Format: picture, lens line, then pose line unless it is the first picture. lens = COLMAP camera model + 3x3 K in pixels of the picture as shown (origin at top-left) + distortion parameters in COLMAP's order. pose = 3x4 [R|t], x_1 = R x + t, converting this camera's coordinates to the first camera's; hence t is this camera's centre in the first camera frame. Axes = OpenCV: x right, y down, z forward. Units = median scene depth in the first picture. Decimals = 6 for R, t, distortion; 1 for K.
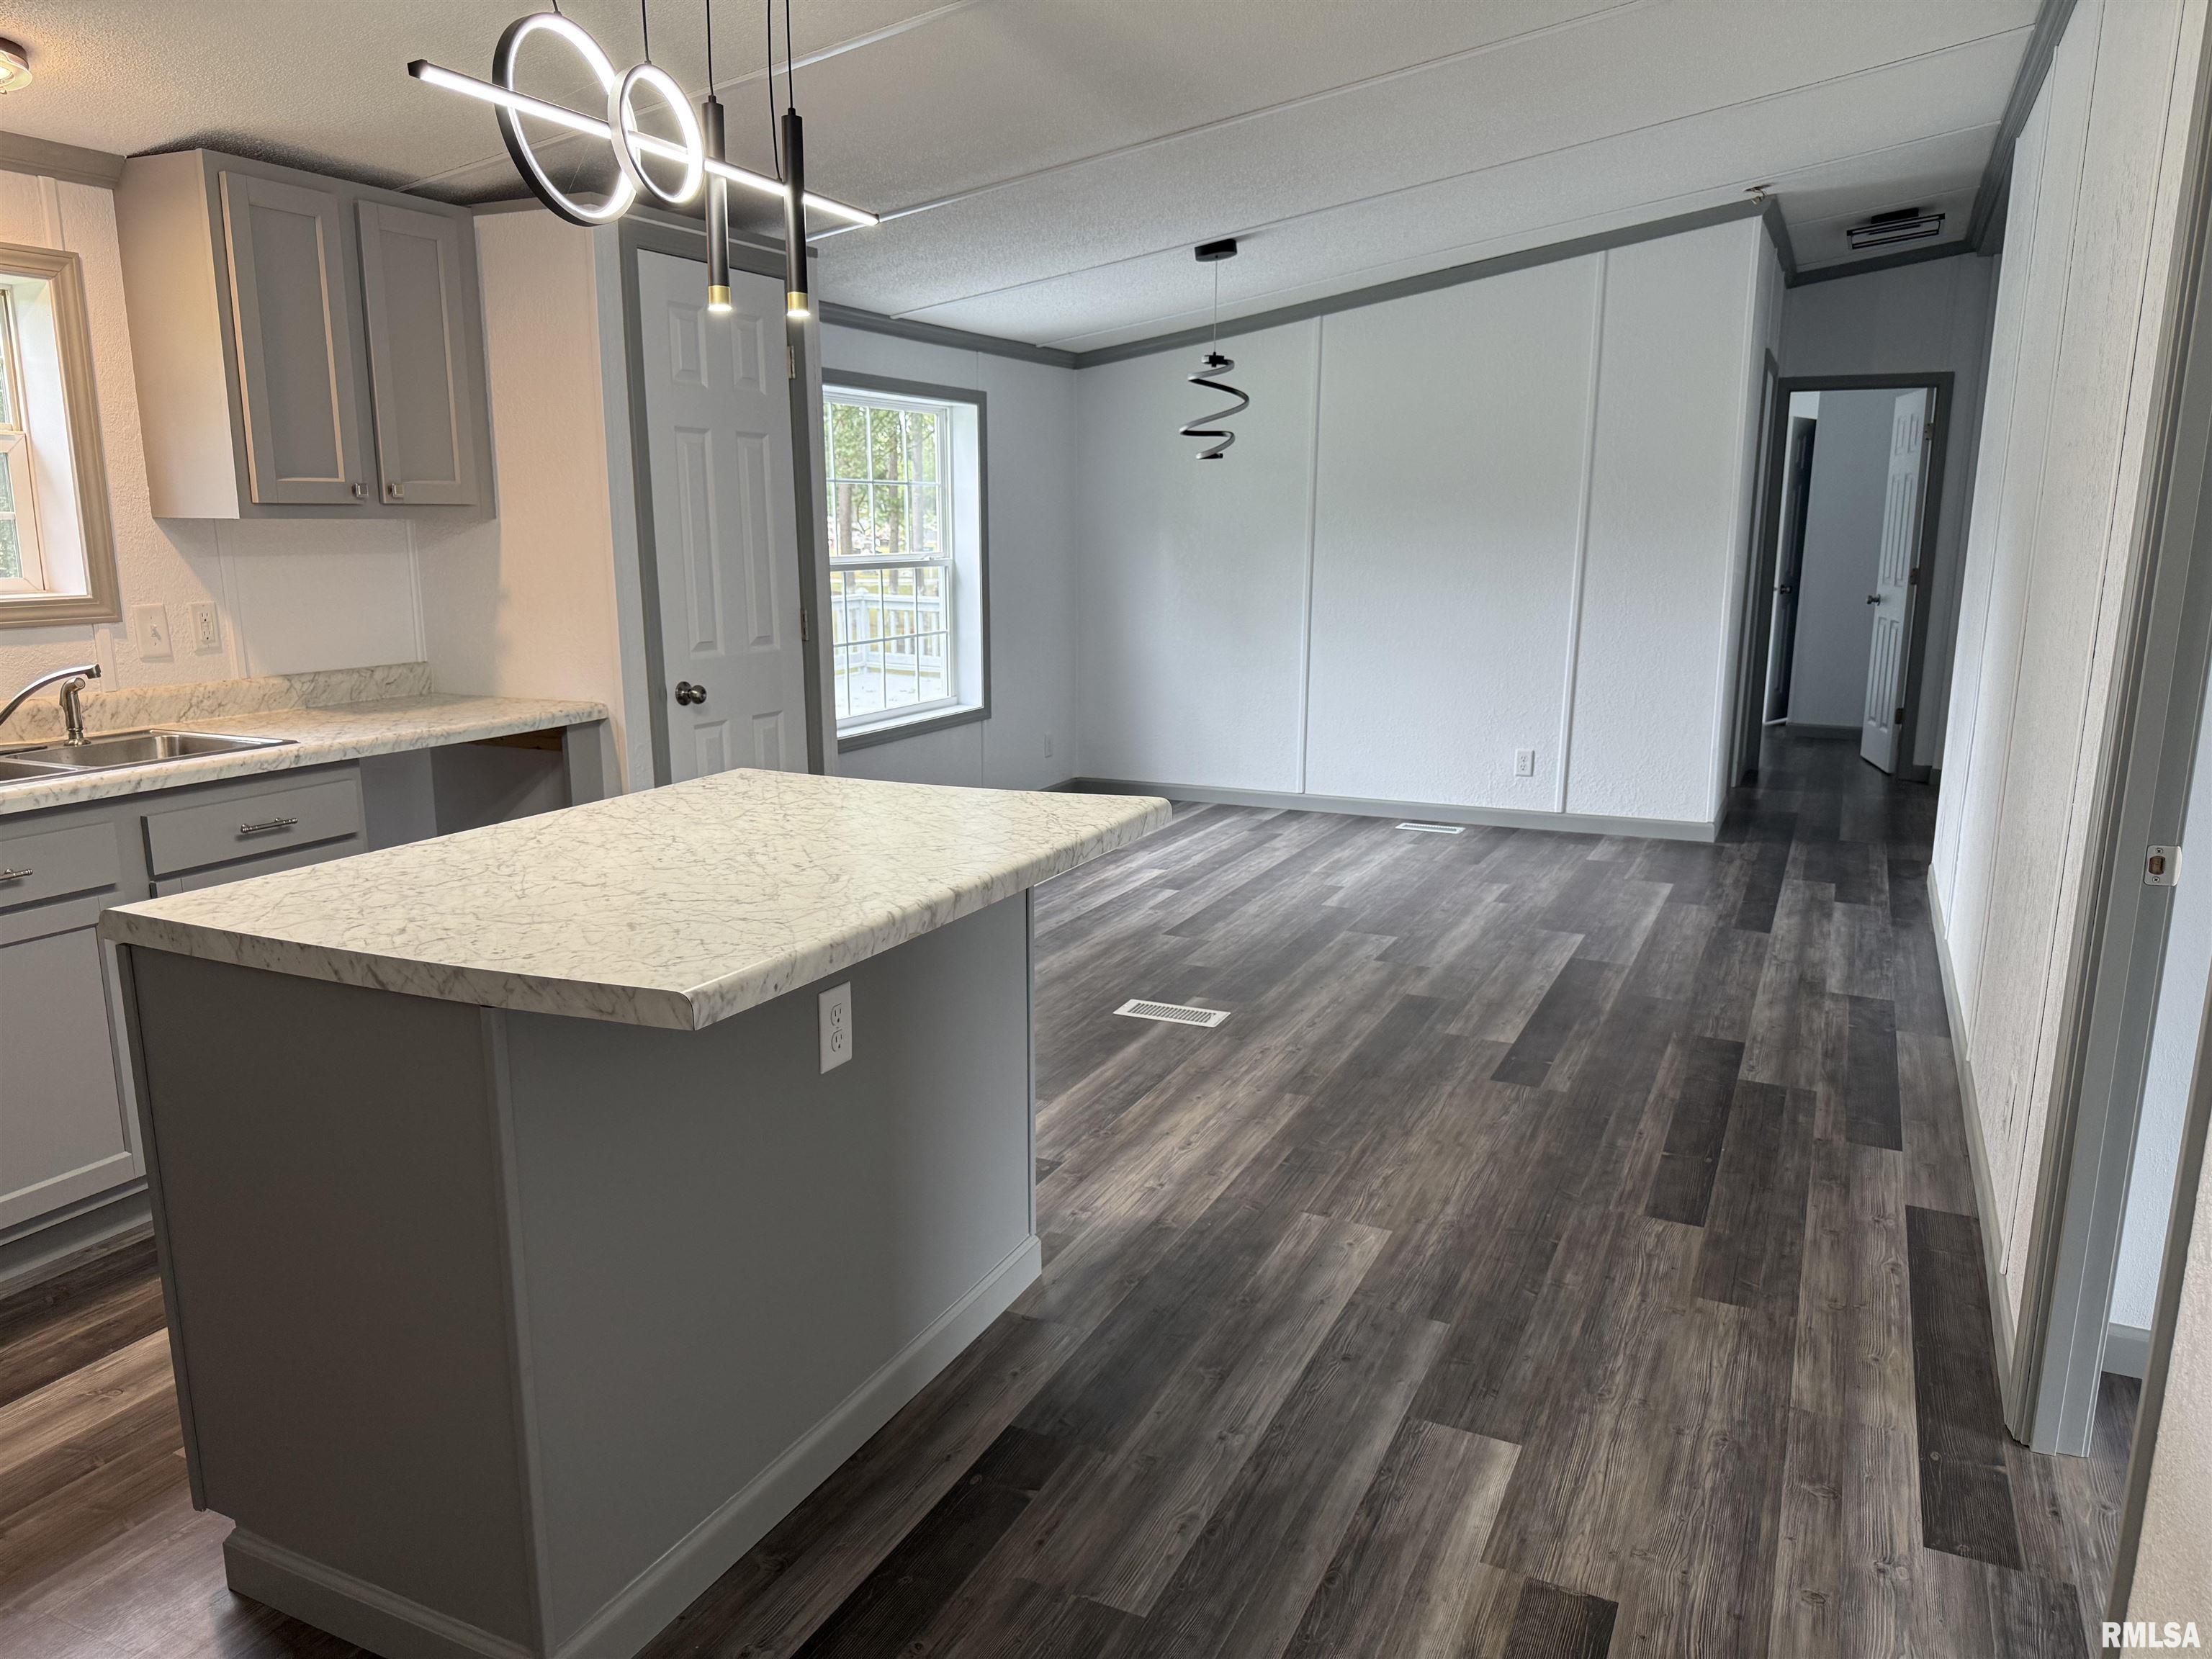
lens RADIAL K [[1533.2, 0, 1104.0], [0, 1533.2, 834.2], [0, 0, 1]] dist [0.026068, -0.008121]
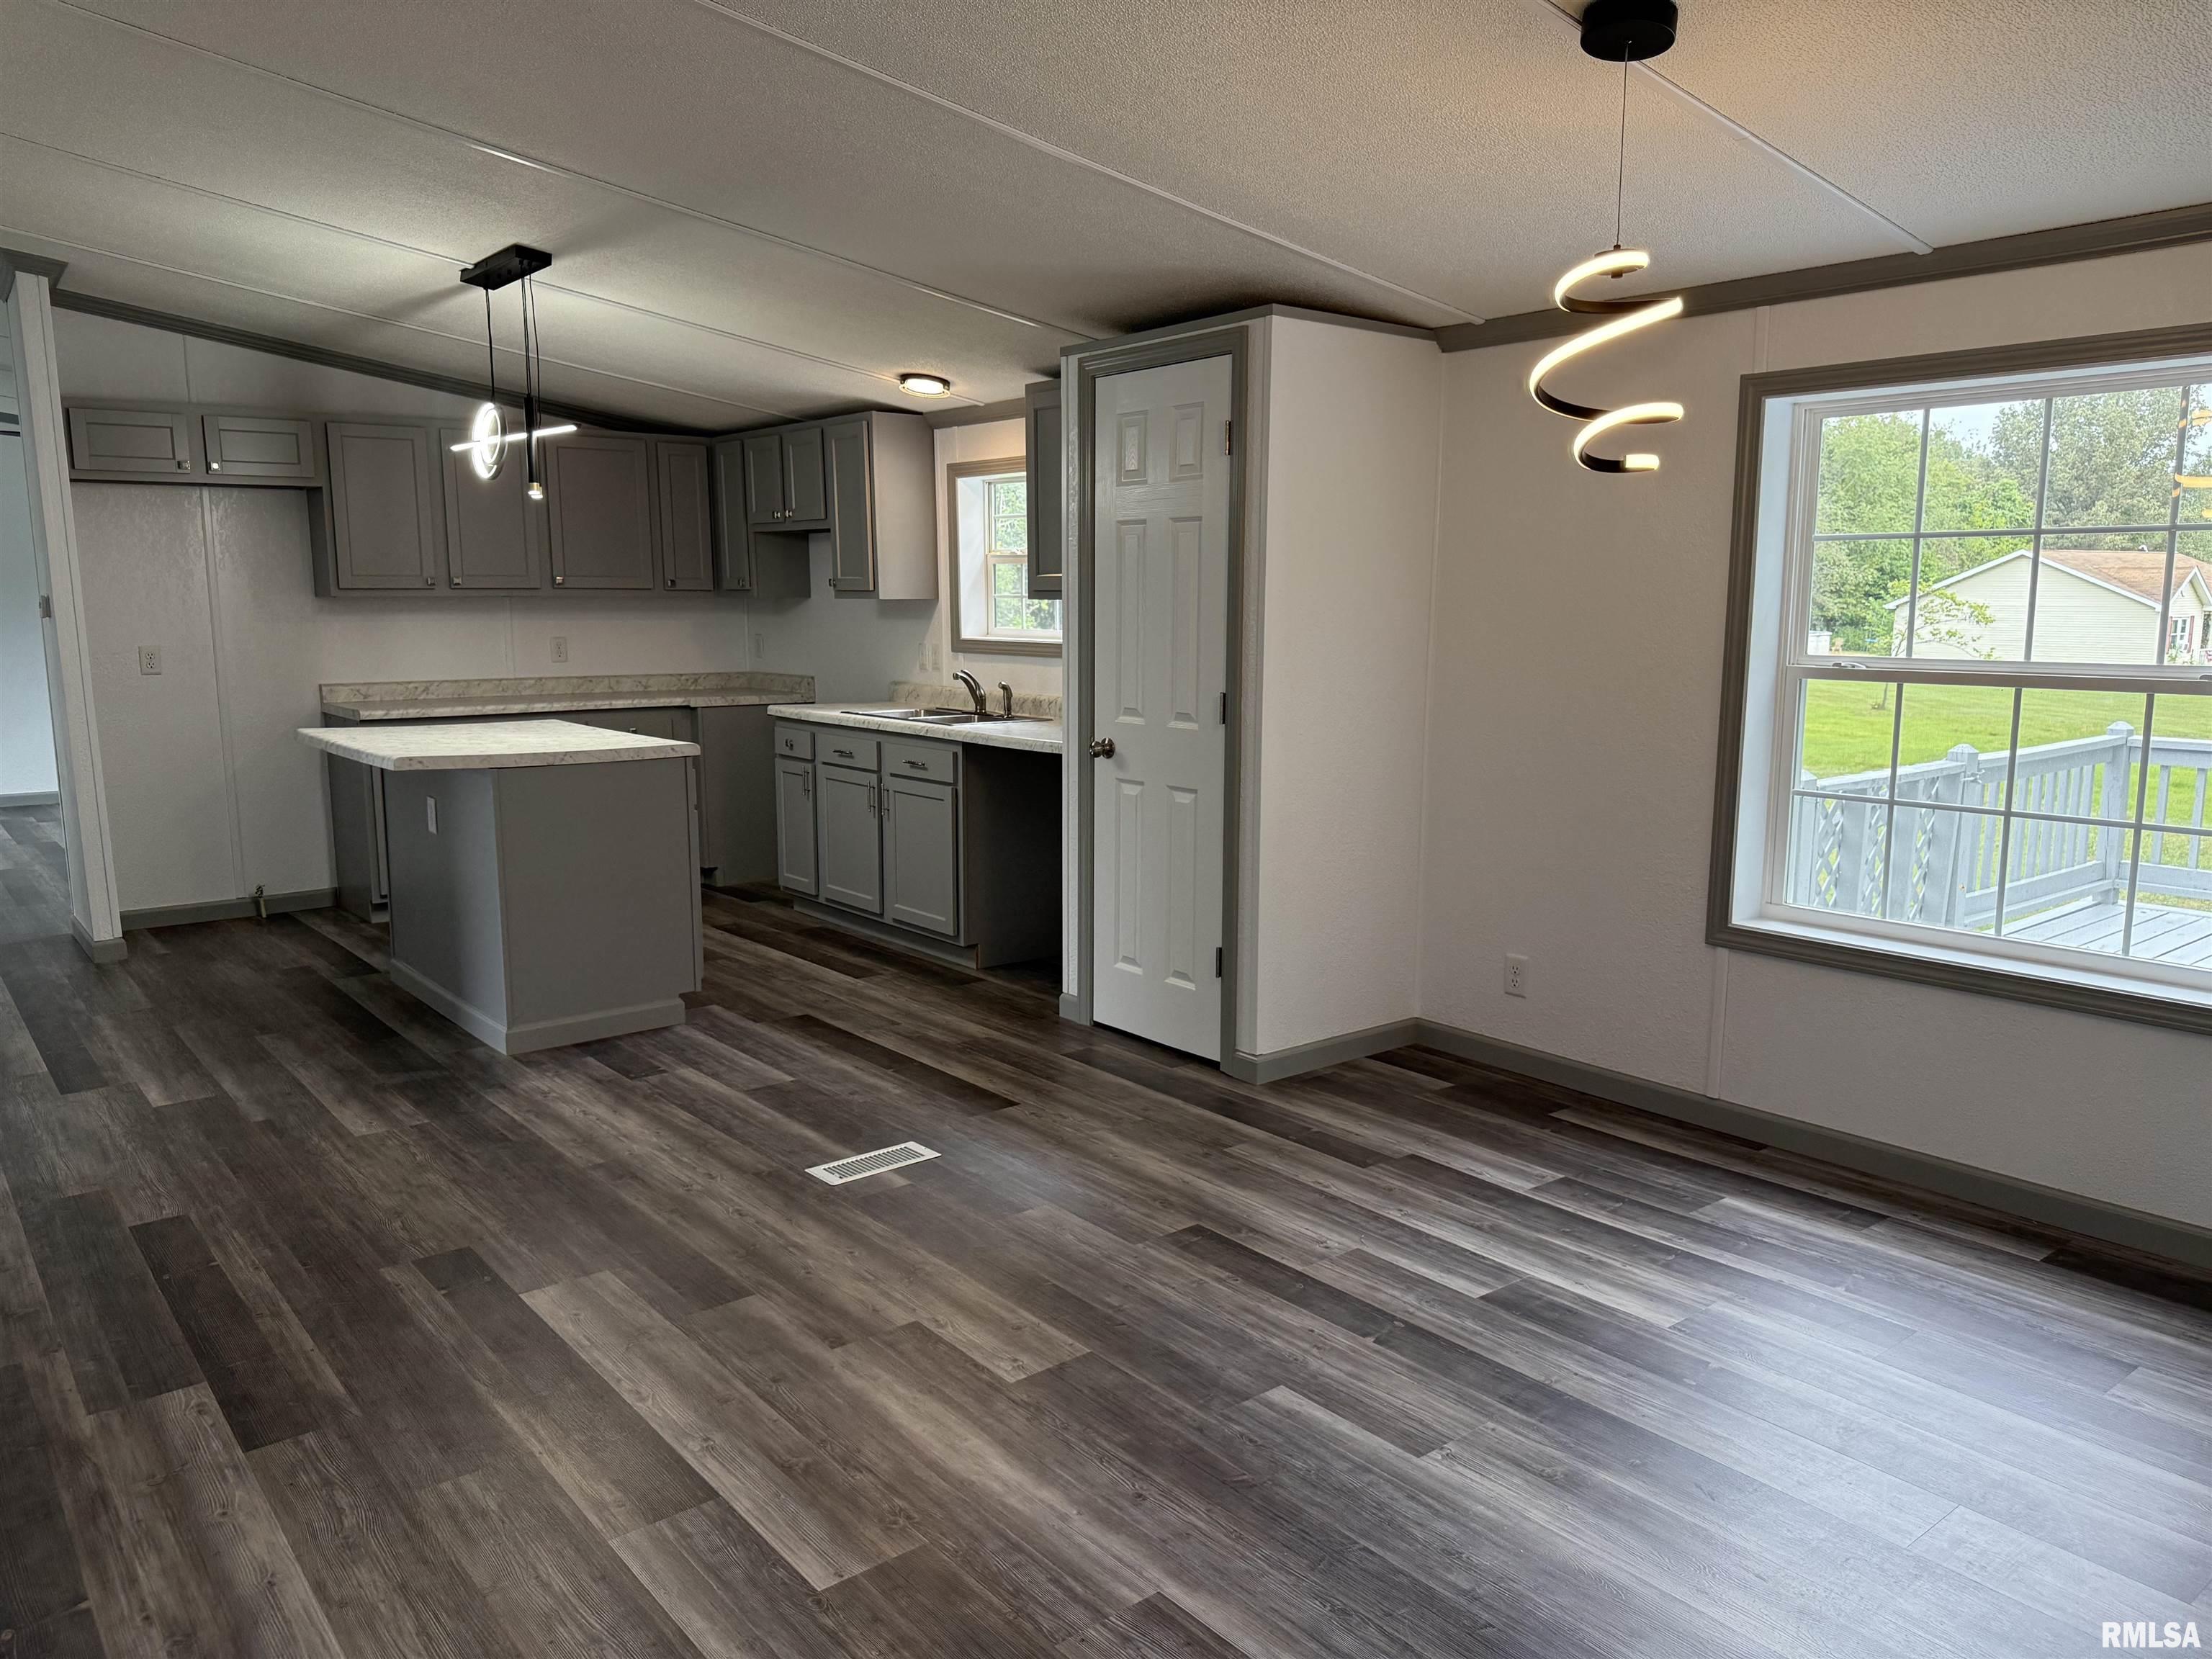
lens RADIAL K [[1533.2, 0, 1110.5], [0, 1533.2, 851.3], [0, 0, 1]] dist [0.026068, -0.008121]
pose [[-0.413001, 0.162483, -0.896119, 0.812687], [-0.177939, 0.950597, 0.254369, -0.328619], [0.893179, 0.264509, -0.363685, 1.510656]]
